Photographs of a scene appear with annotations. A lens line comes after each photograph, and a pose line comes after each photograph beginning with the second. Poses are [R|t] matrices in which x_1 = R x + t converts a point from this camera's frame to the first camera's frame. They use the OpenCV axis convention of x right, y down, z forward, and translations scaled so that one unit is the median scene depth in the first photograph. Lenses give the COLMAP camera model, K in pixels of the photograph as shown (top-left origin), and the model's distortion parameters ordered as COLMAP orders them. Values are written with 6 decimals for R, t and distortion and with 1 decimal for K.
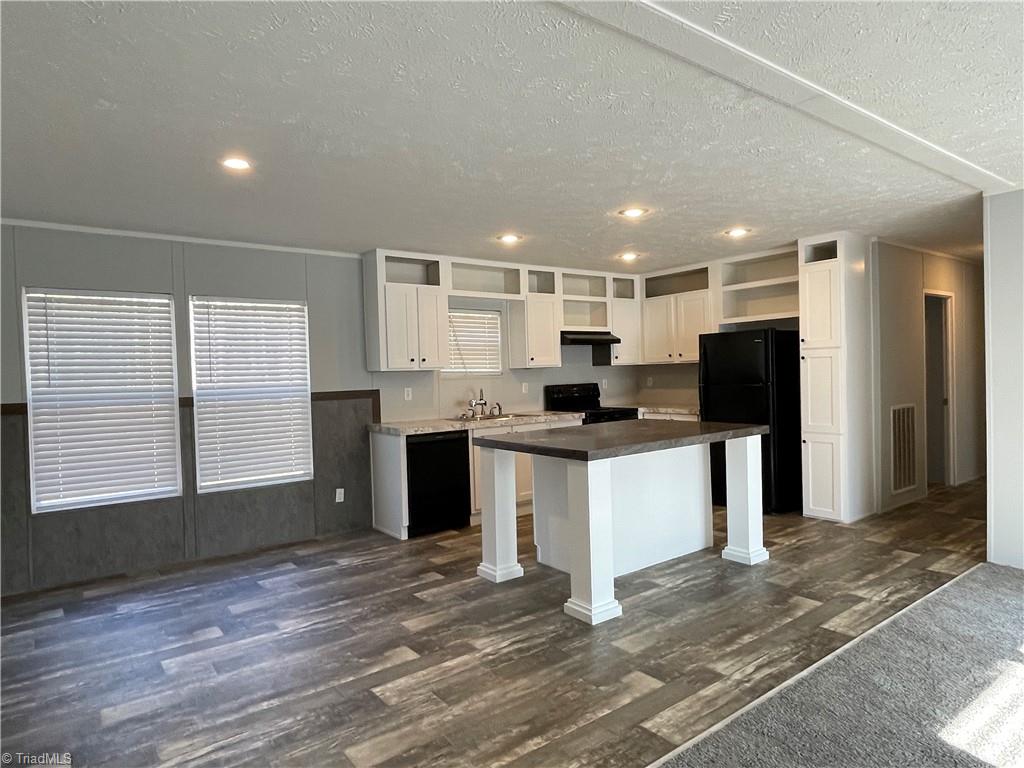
lens RADIAL K [[618.7, 0, 515.6], [0, 618.7, 384.6], [0, 0, 1]] dist [-0.008449, 0.006297]
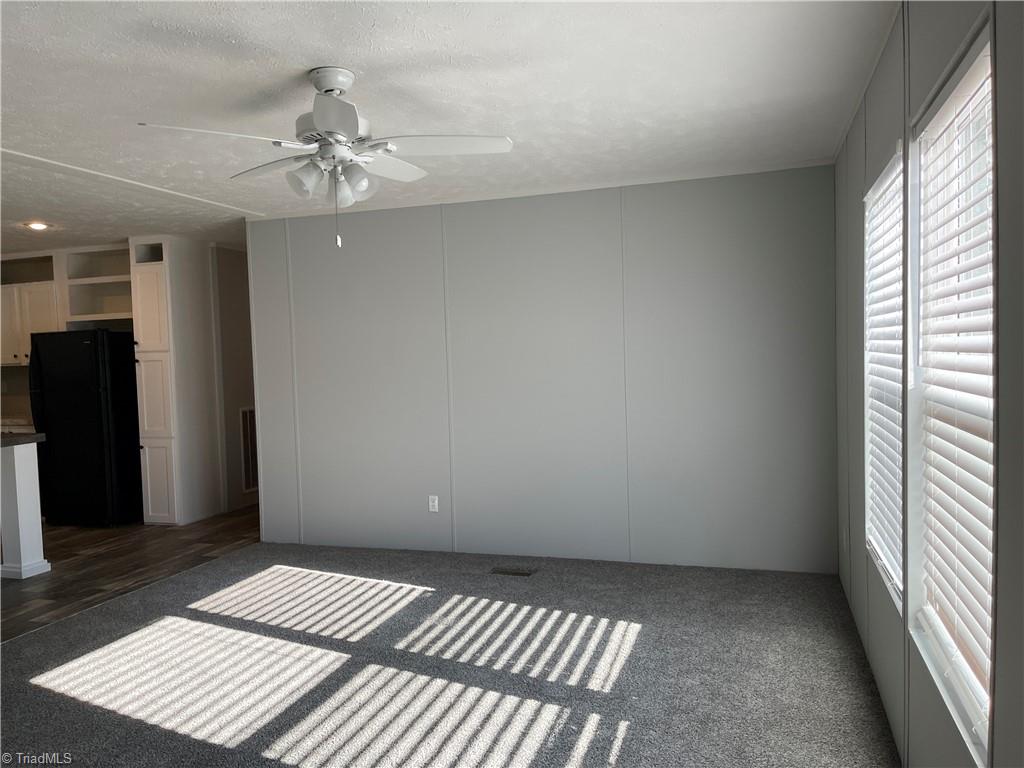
lens RADIAL K [[772.5, 0, 511.4], [0, 772.5, 399.6], [0, 0, 1]] dist [0.059603, -0.053188]
pose [[0.822154, -0.031305, 0.568404, 0.248061], [0.018615, 0.999431, 0.028118, -0.006601], [-0.568961, -0.012537, 0.822269, -0.338823]]
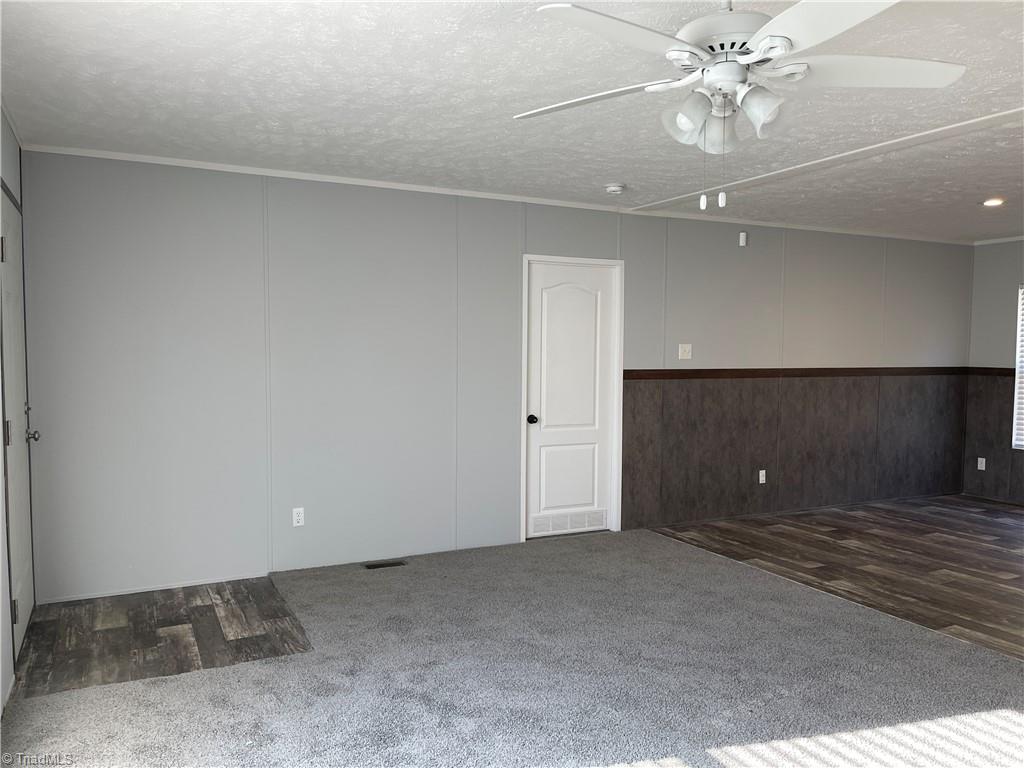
lens RADIAL K [[772.5, 0, 496.6], [0, 772.5, 389.6], [0, 0, 1]] dist [0.059603, -0.053188]
pose [[-0.195667, 0.076963, -0.977646, 0.883607], [-0.019953, 0.996397, 0.082432, -0.035074], [0.980467, 0.035637, -0.193426, 0.145348]]
